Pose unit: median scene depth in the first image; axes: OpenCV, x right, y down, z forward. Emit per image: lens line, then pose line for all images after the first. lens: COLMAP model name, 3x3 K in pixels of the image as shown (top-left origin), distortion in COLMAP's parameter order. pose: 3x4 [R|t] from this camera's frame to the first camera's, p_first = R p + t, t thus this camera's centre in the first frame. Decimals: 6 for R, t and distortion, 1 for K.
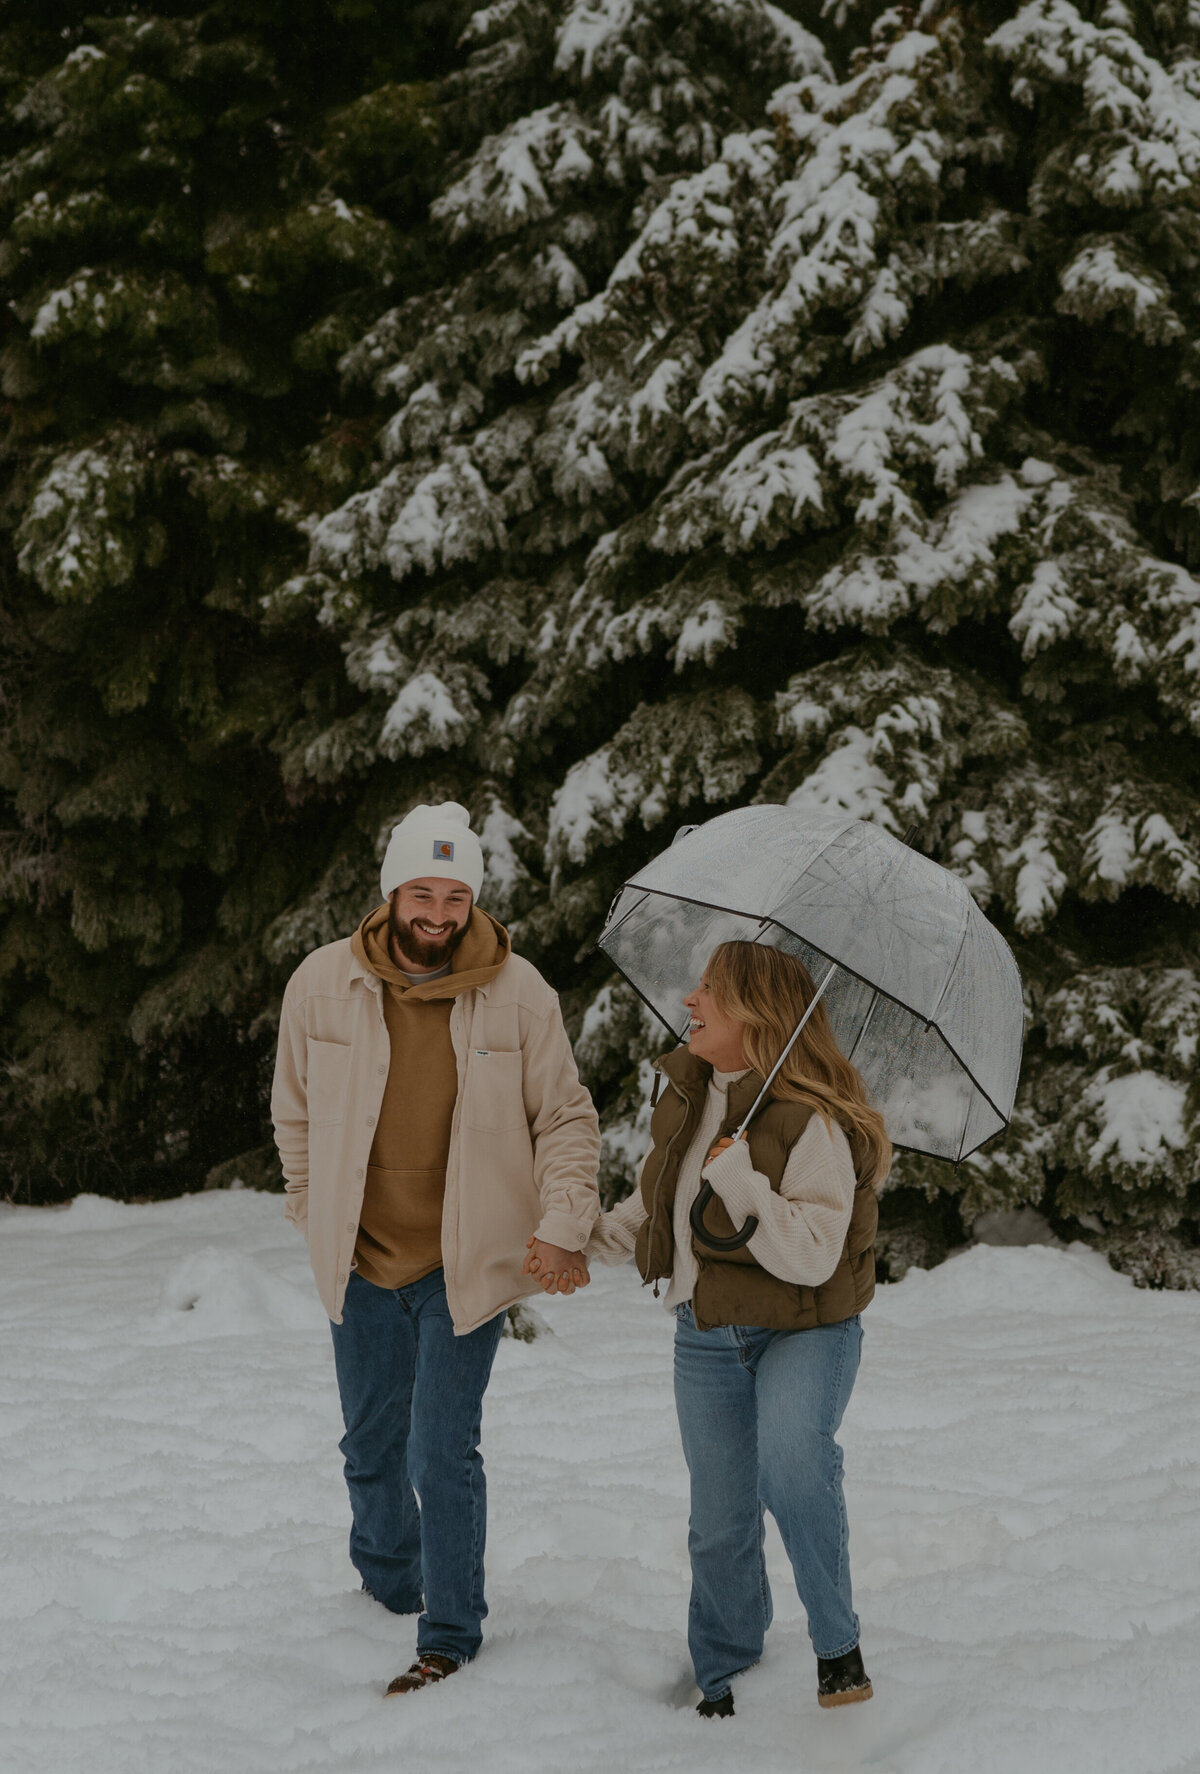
lens RADIAL K [[2825.8, 0, 710.5], [0, 2825.8, 953.1], [0, 0, 1]] dist [0.013360, -0.018185]
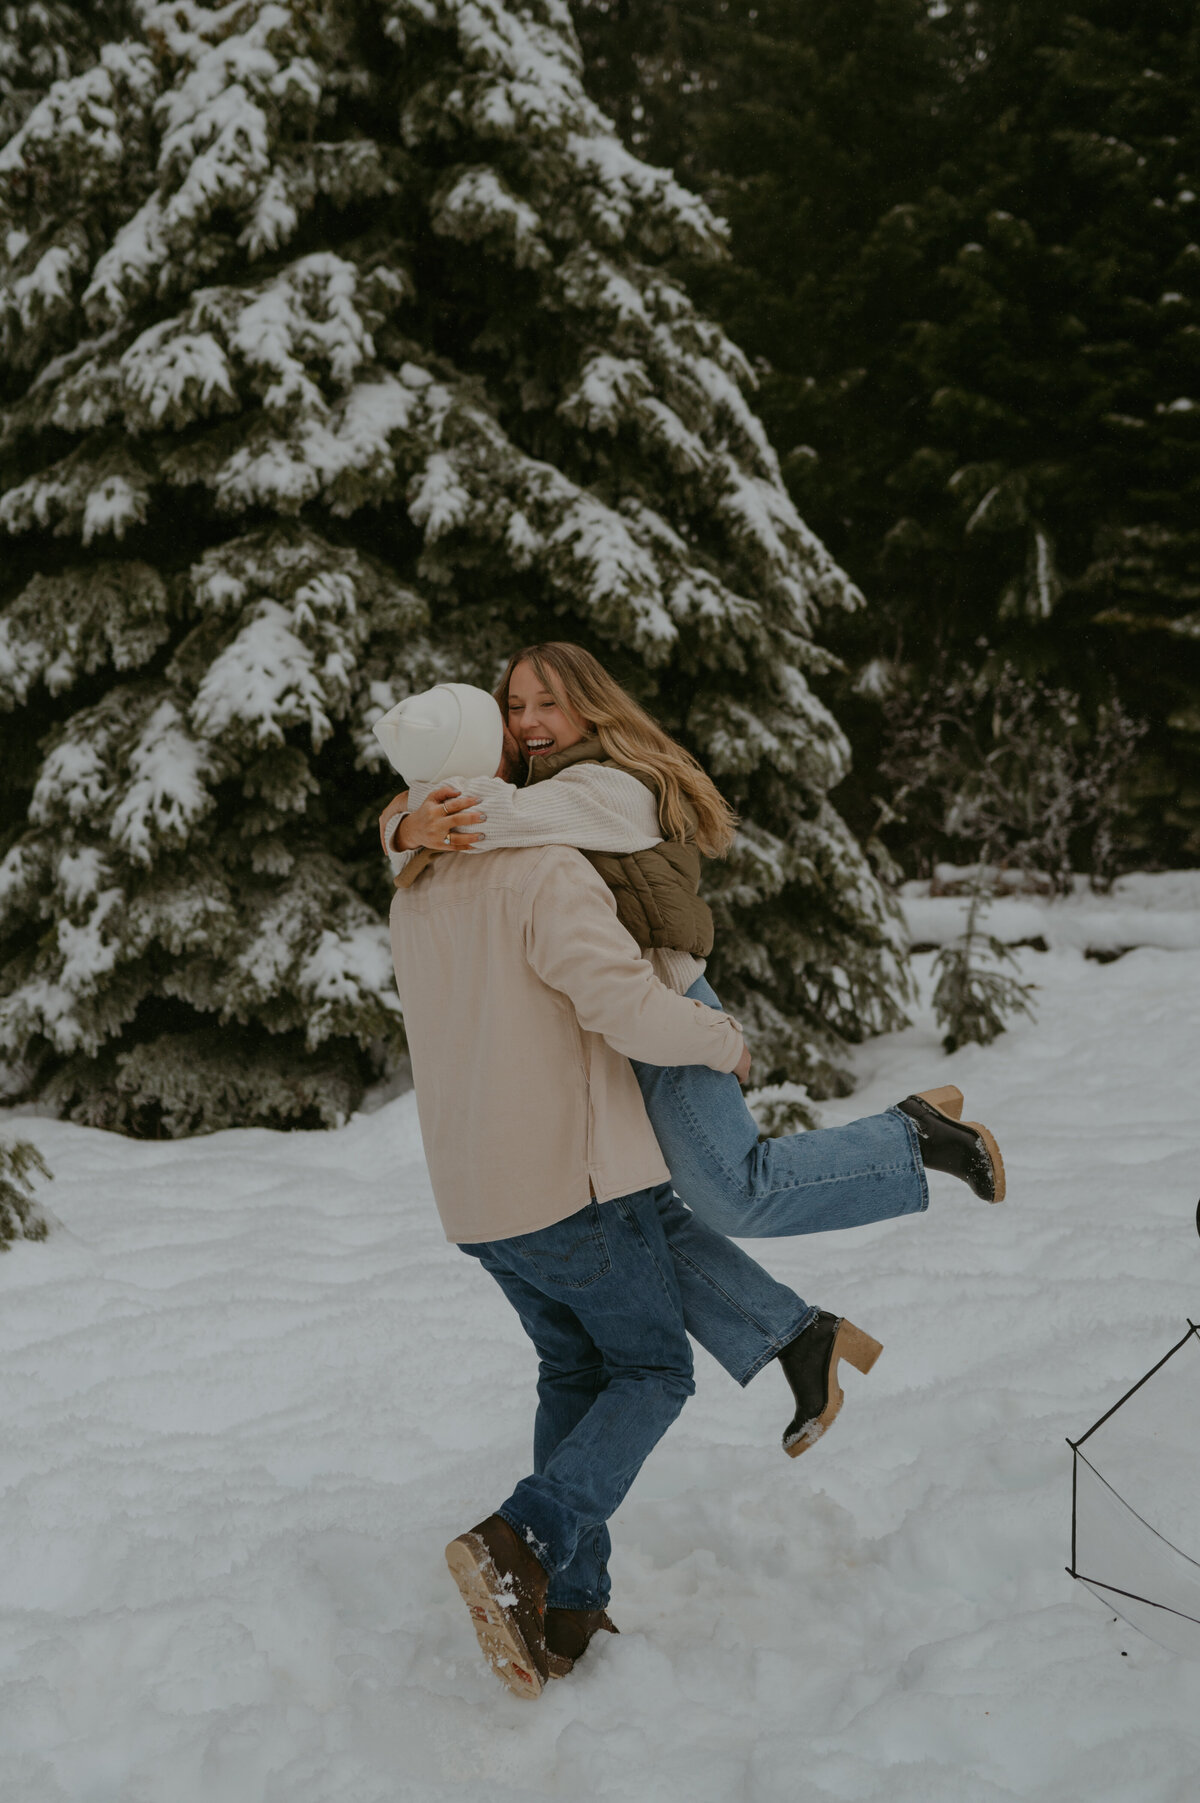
lens RADIAL K [[2046.1, 0, 657.4], [0, 2046.1, 822.8], [0, 0, 1]] dist [0.005255, 0.004348]
pose [[0.936740, -0.008458, 0.349923, -0.079020], [0.005316, 0.999936, 0.009939, -0.003552], [-0.349984, -0.007450, 0.936726, 0.224717]]
